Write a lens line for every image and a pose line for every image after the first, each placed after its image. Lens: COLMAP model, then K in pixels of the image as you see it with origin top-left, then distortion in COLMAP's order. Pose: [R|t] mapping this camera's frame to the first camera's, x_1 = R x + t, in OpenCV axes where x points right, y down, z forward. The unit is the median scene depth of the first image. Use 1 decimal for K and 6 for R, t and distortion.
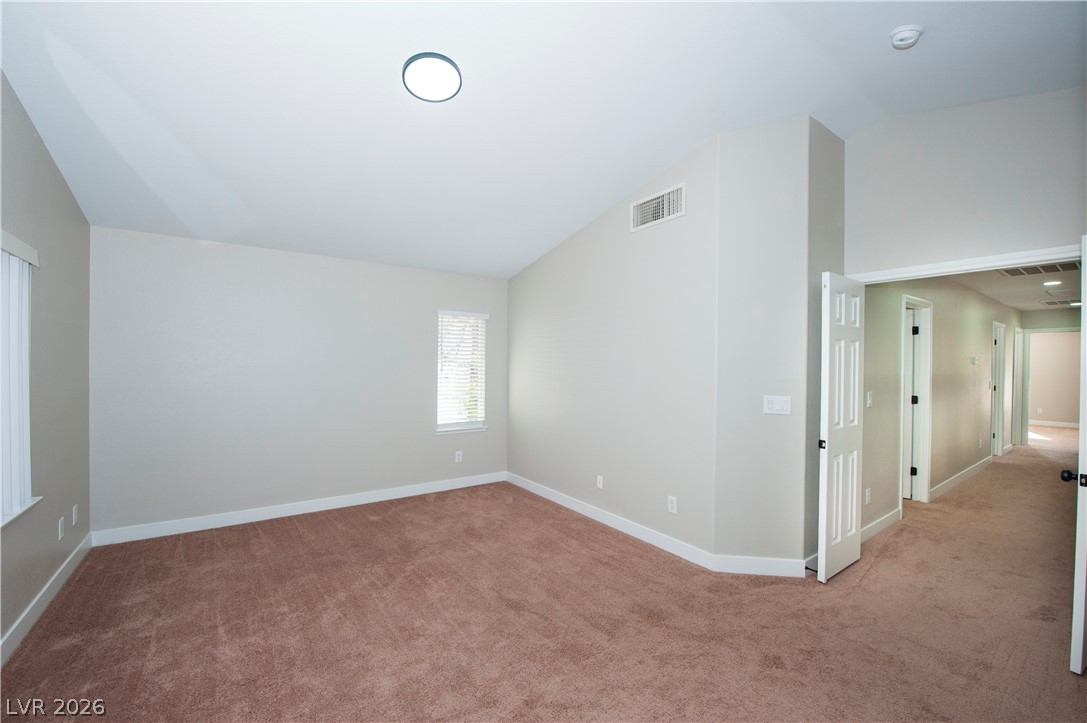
lens RADIAL K [[448.1, 0, 543.5], [0, 448.1, 361.5], [0, 0, 1]] dist [-0.017387, -0.000370]
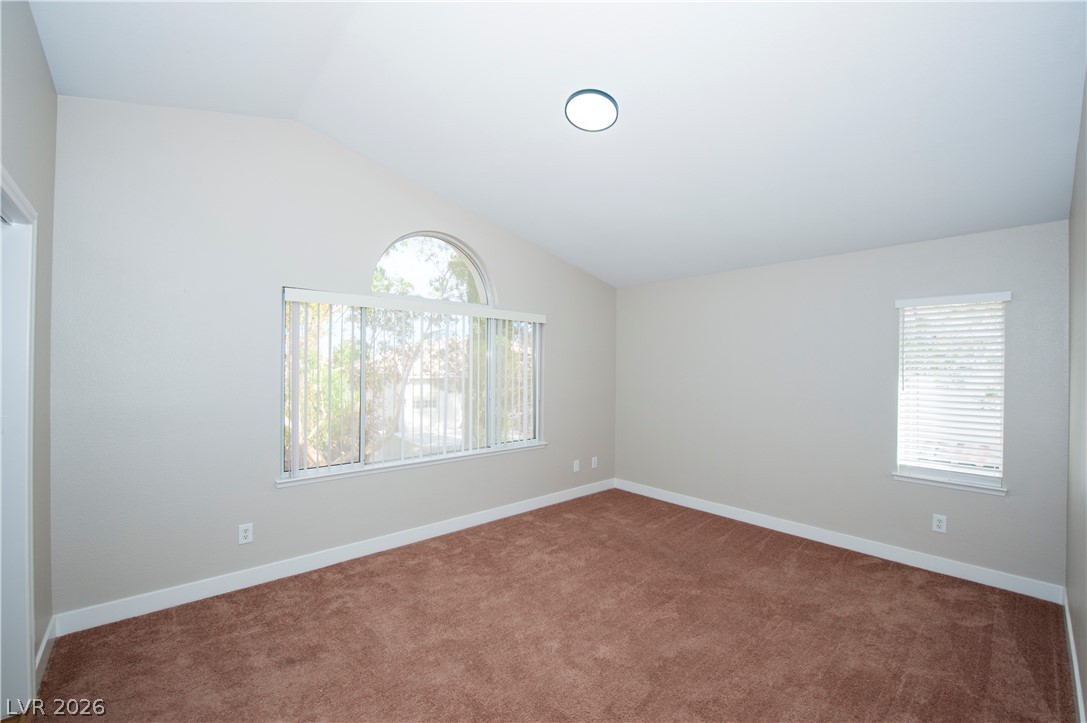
lens RADIAL K [[448.1, 0, 543.5], [0, 448.1, 361.5], [0, 0, 1]] dist [-0.017387, -0.000370]
pose [[0.115380, -0.021338, -0.993092, 0.420925], [-0.013608, 0.999641, -0.023060, 0.004675], [0.993228, 0.016174, 0.115048, 0.409224]]
